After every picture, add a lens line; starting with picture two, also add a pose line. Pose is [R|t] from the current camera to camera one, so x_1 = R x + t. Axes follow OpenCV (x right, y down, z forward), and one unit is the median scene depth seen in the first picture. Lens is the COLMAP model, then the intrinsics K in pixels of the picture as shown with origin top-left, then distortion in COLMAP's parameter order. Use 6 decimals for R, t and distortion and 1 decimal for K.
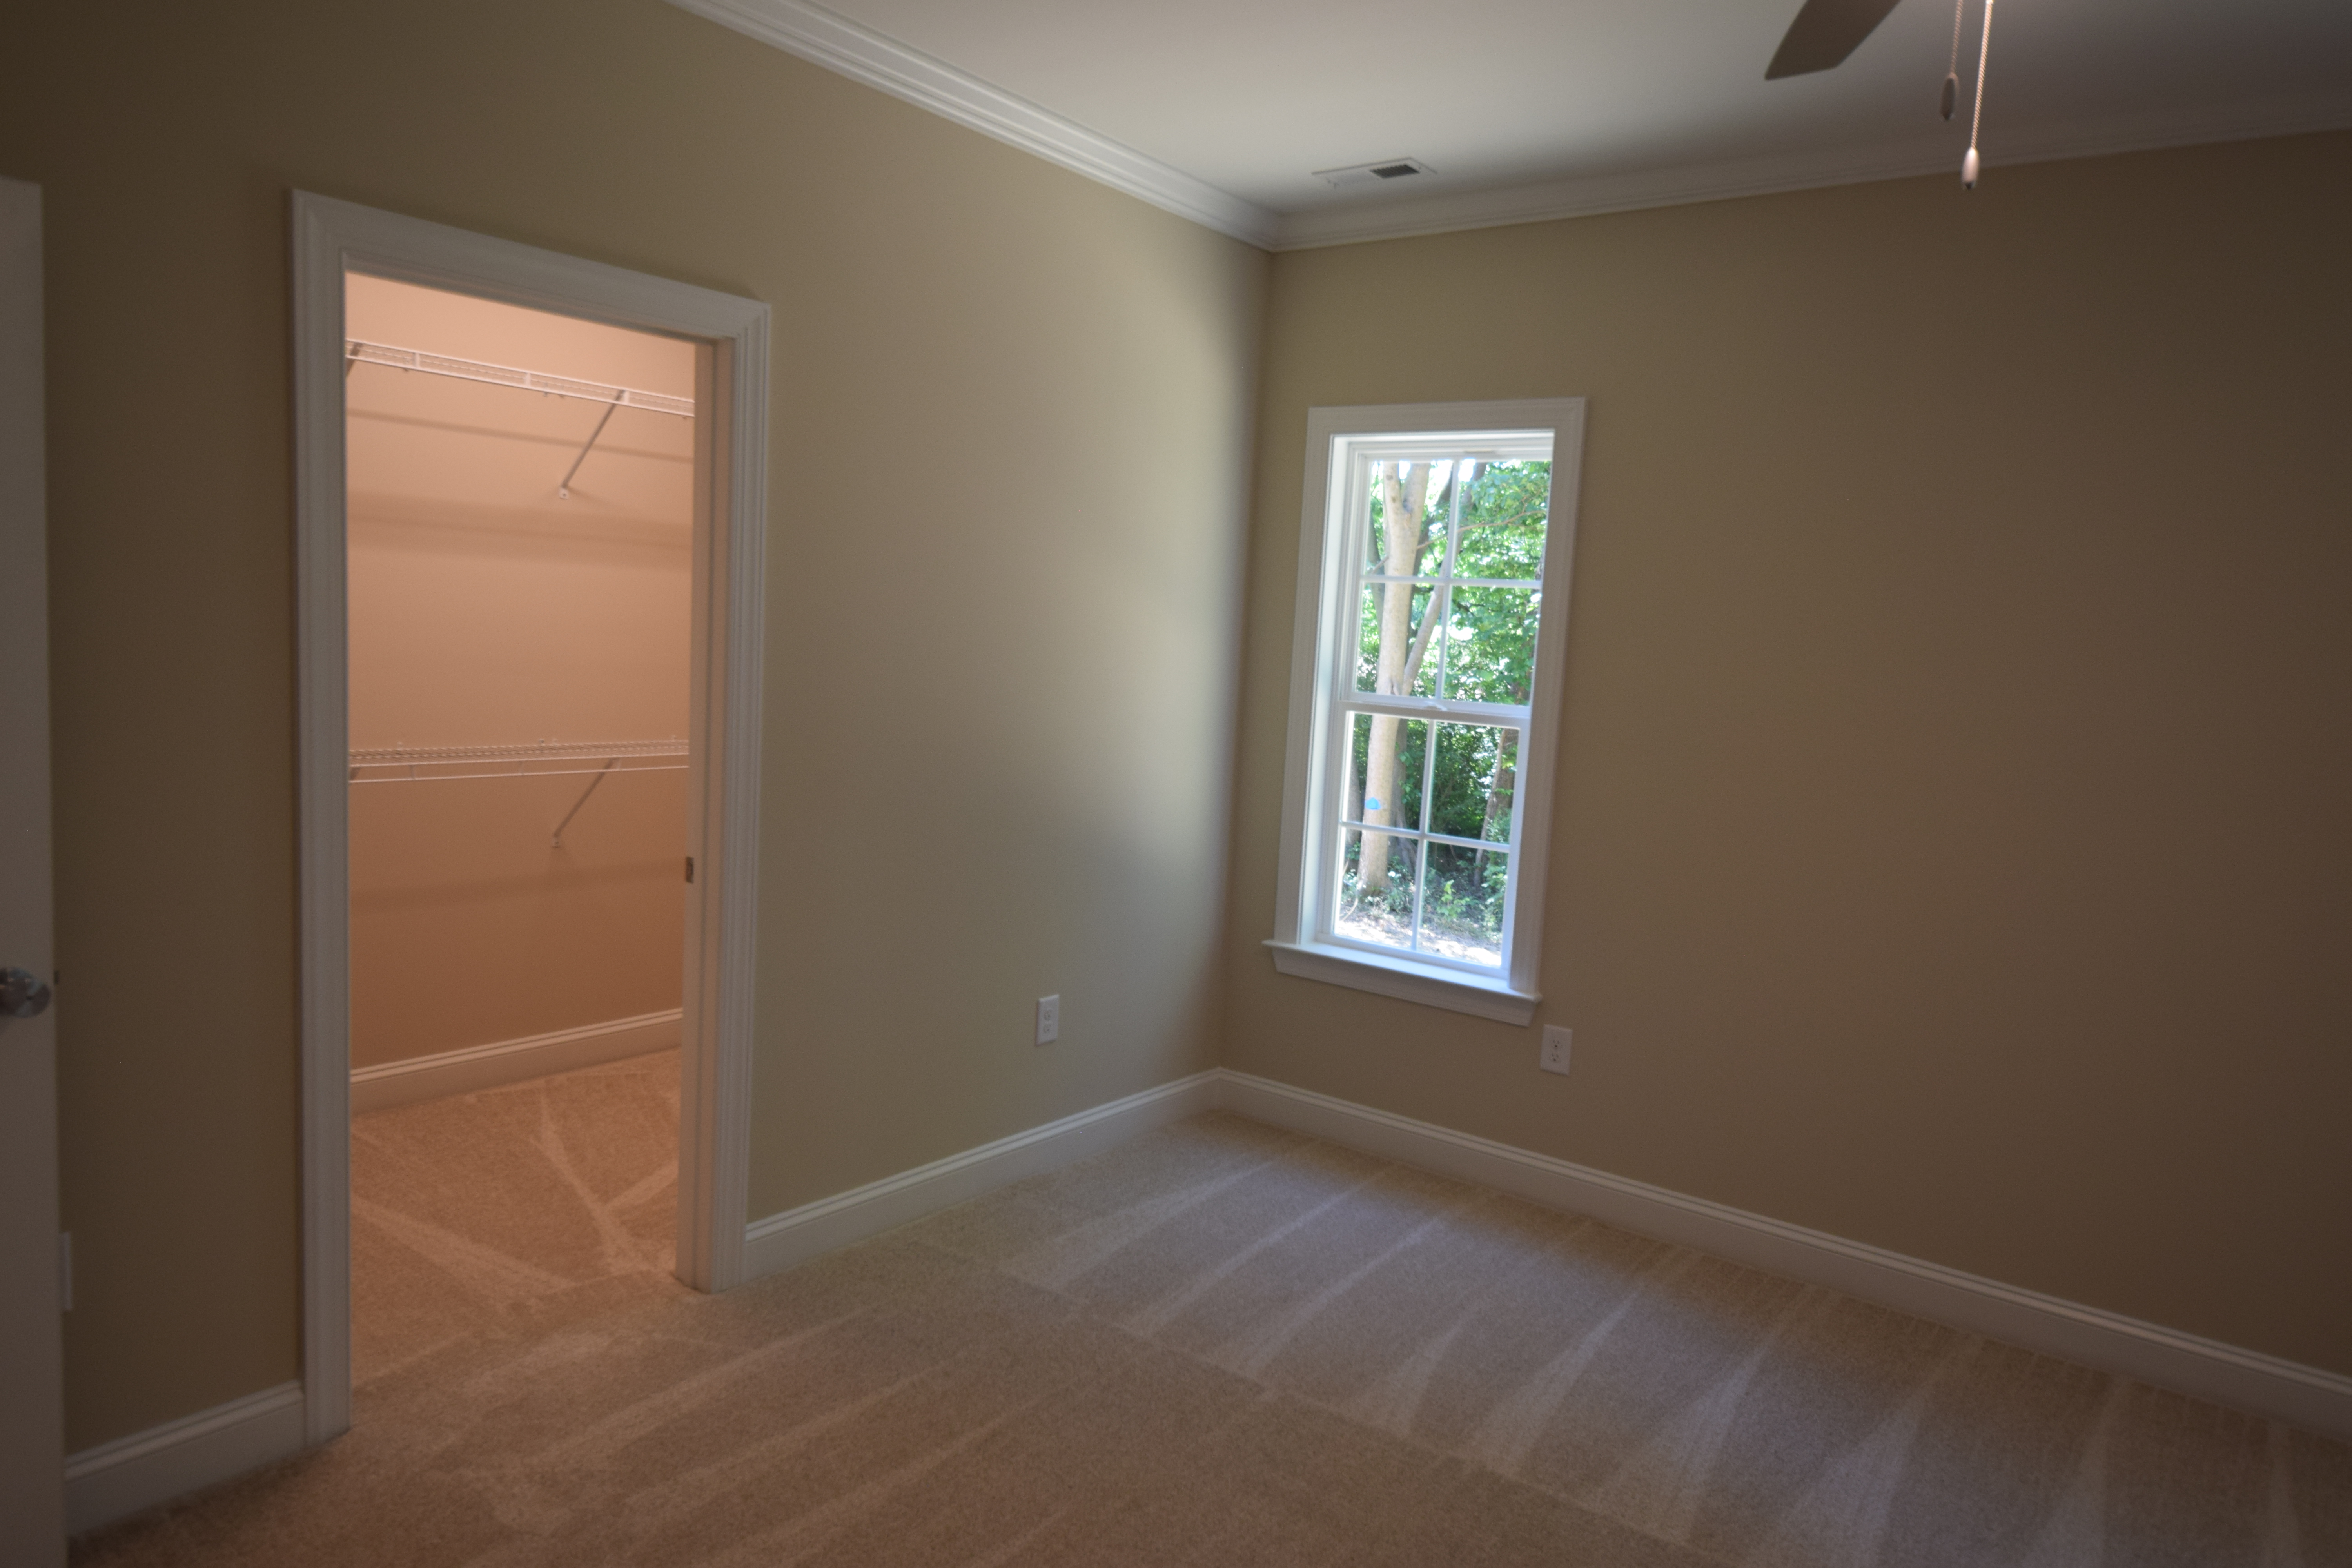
lens RADIAL K [[1541.1, 0, 1165.7], [0, 1541.1, 789.0], [0, 0, 1]] dist [0.024493, -0.026622]
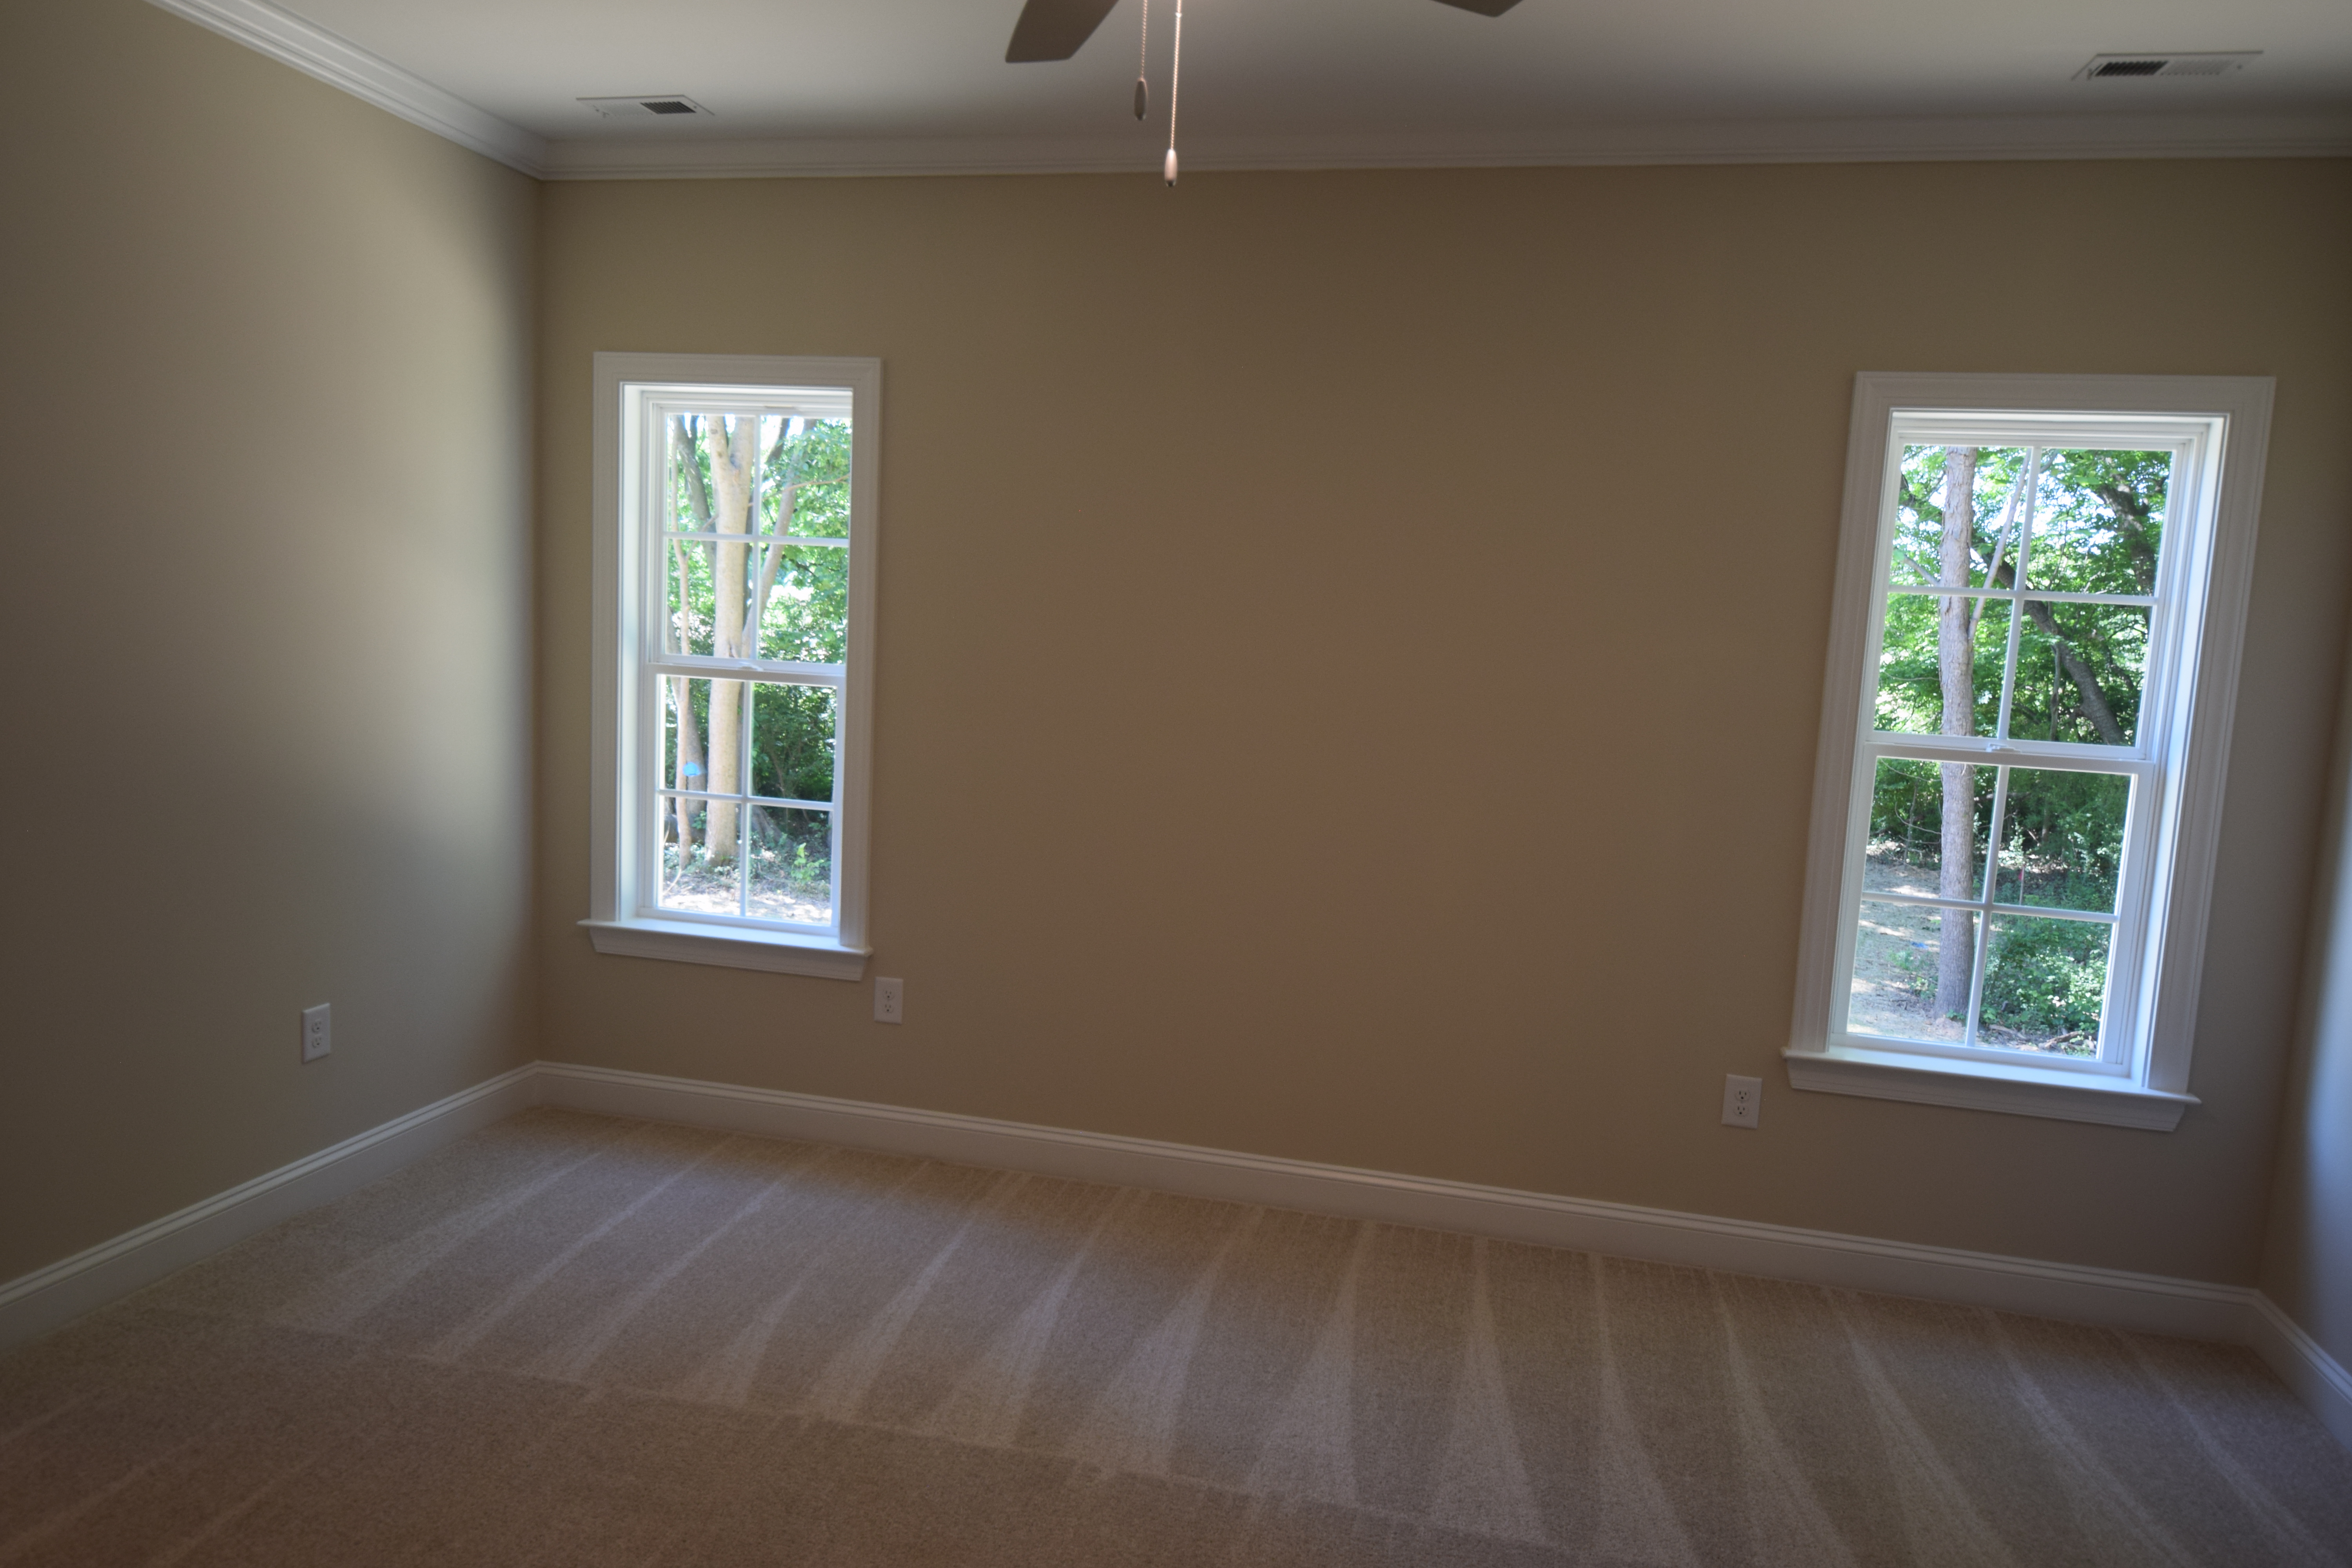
lens RADIAL K [[1541.1, 0, 1179.5], [0, 1541.1, 788.7], [0, 0, 1]] dist [0.024493, -0.026622]
pose [[0.912317, -0.057043, 0.405493, 0.023904], [0.046815, 0.998287, 0.035105, 0.002391], [-0.406800, -0.013044, 0.913424, -0.009478]]
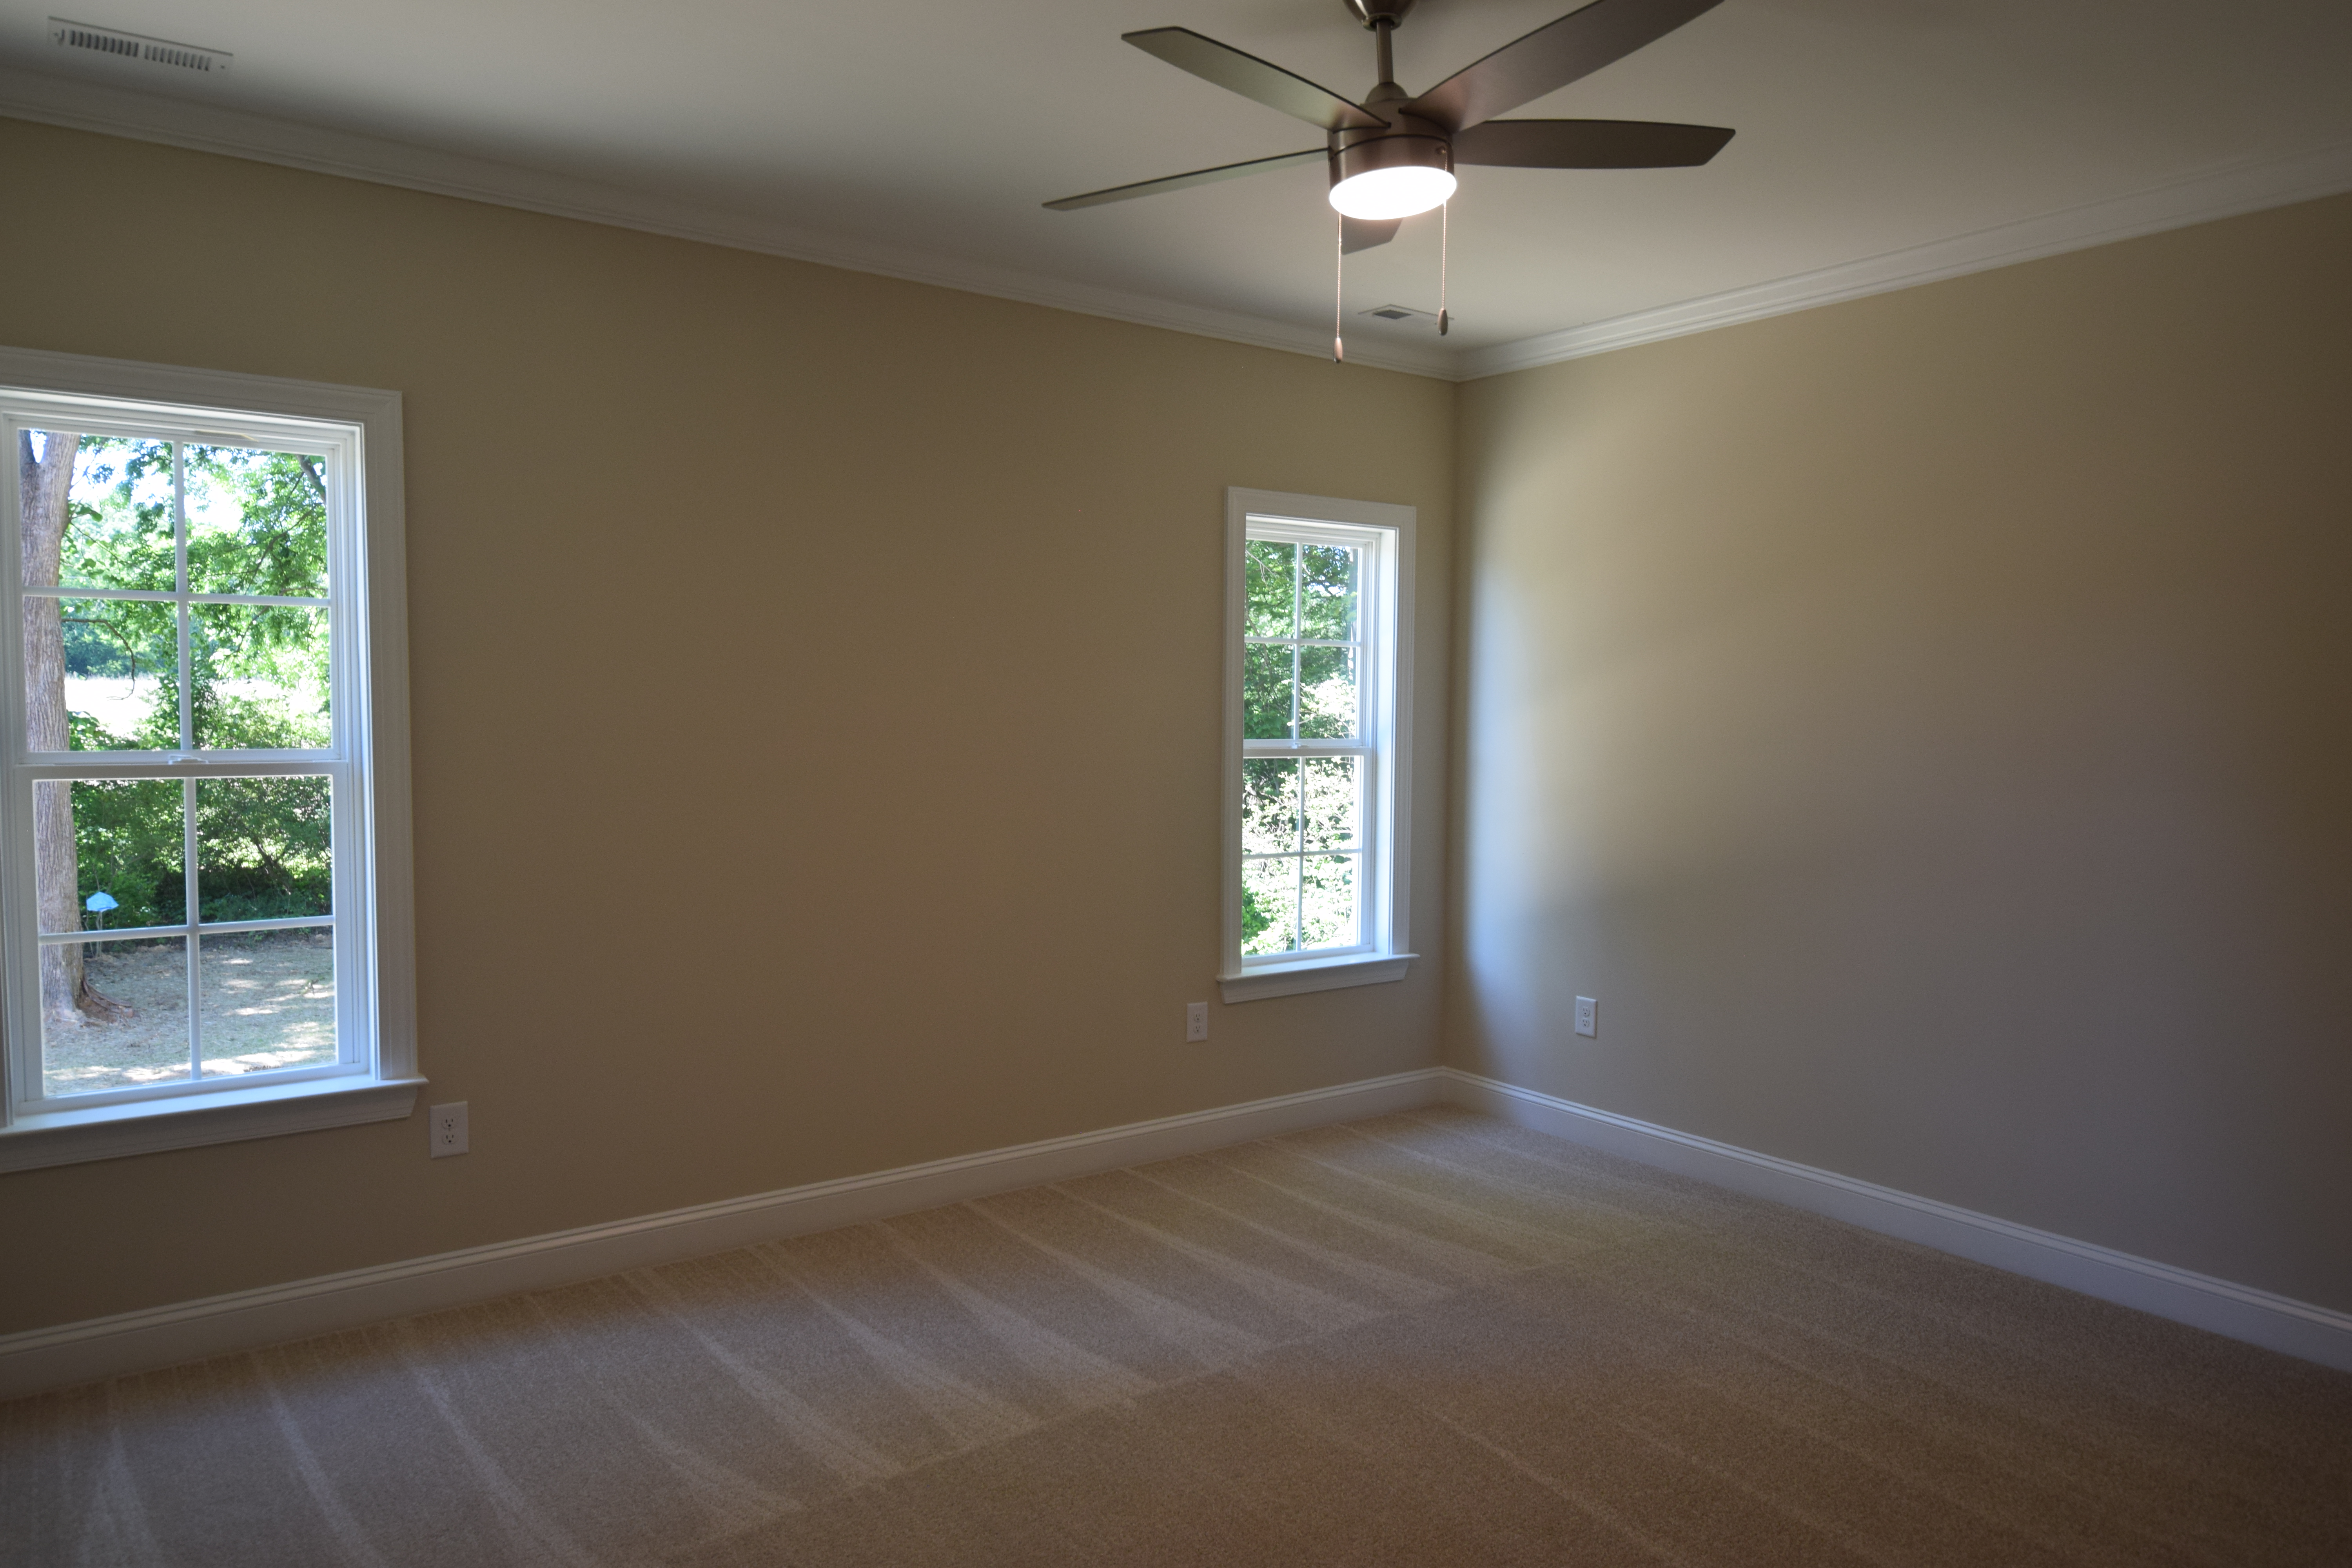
lens RADIAL K [[1541.1, 0, 1176.5], [0, 1541.1, 783.3], [0, 0, 1]] dist [0.024493, -0.026622]
pose [[0.278472, -0.108905, 0.954250, -0.487395], [0.113296, 0.990338, 0.079961, -0.054774], [-0.953739, 0.085845, 0.288120, 0.355371]]
